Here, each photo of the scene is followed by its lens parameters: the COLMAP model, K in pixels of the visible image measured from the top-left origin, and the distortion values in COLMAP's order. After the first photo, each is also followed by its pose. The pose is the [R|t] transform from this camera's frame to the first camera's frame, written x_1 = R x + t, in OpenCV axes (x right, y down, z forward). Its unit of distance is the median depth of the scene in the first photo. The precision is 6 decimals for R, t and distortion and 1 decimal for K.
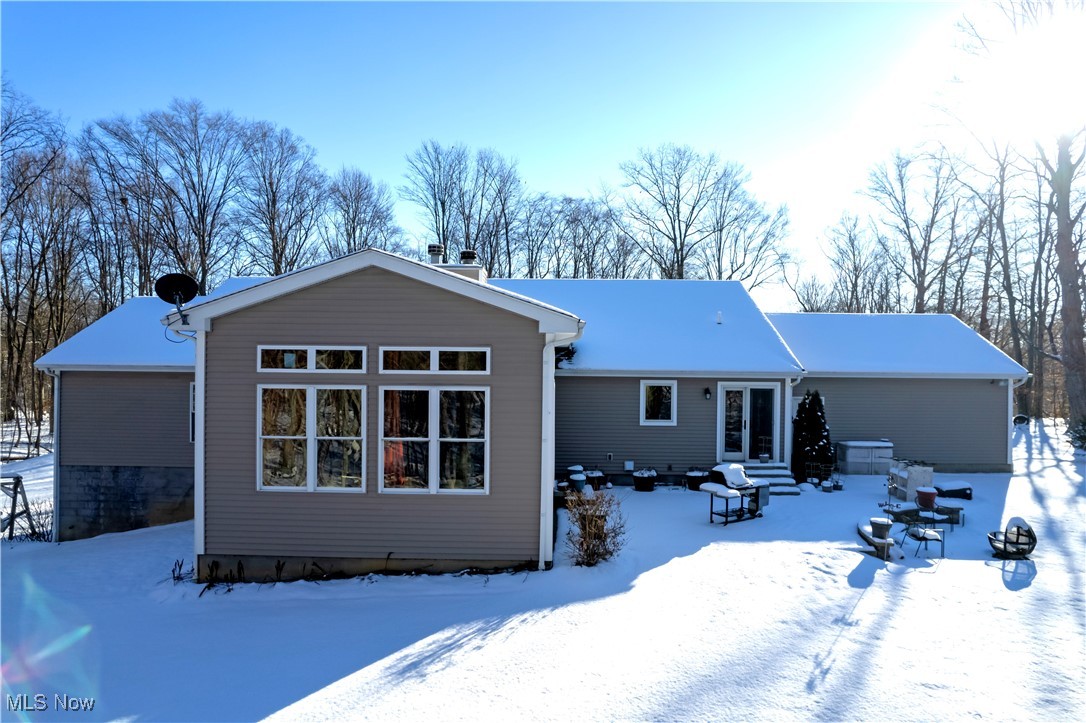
lens RADIAL K [[680.8, 0, 543.0], [0, 680.8, 361.5], [0, 0, 1]] dist [-0.075249, 0.065004]
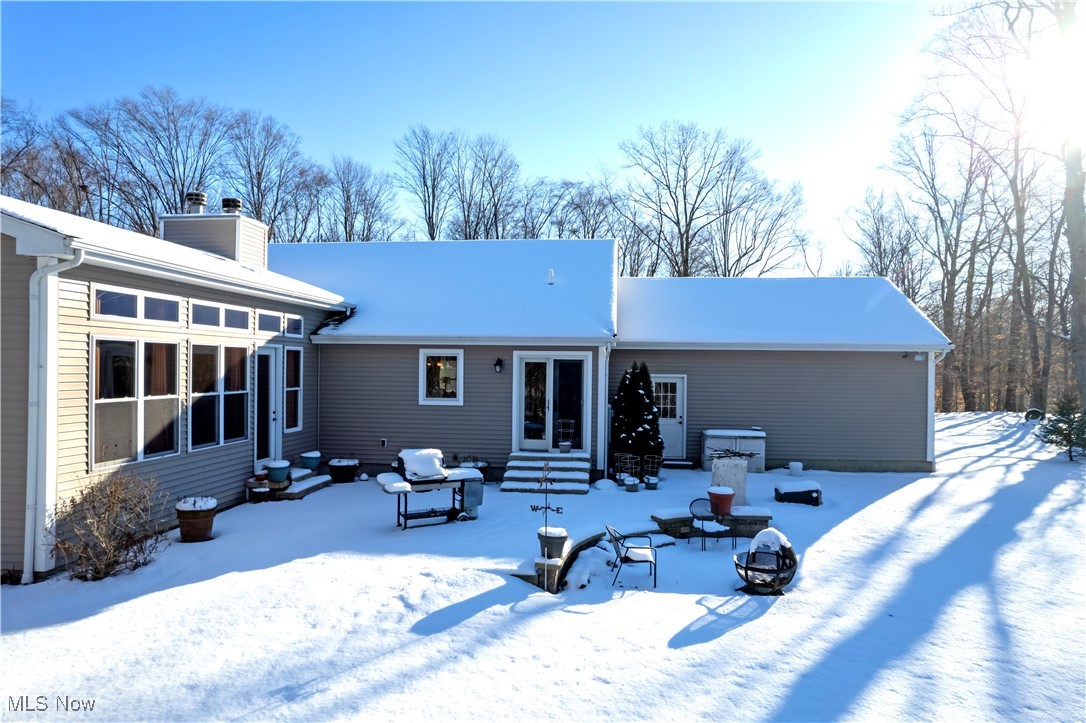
lens RADIAL K [[680.8, 0, 543.0], [0, 680.8, 361.5], [0, 0, 1]] dist [-0.075249, 0.065004]
pose [[0.995617, 0.000404, -0.093523, 0.365405], [-0.000421, 1.000000, -0.000162, 0.042485], [0.093523, 0.000201, 0.995617, 0.204141]]
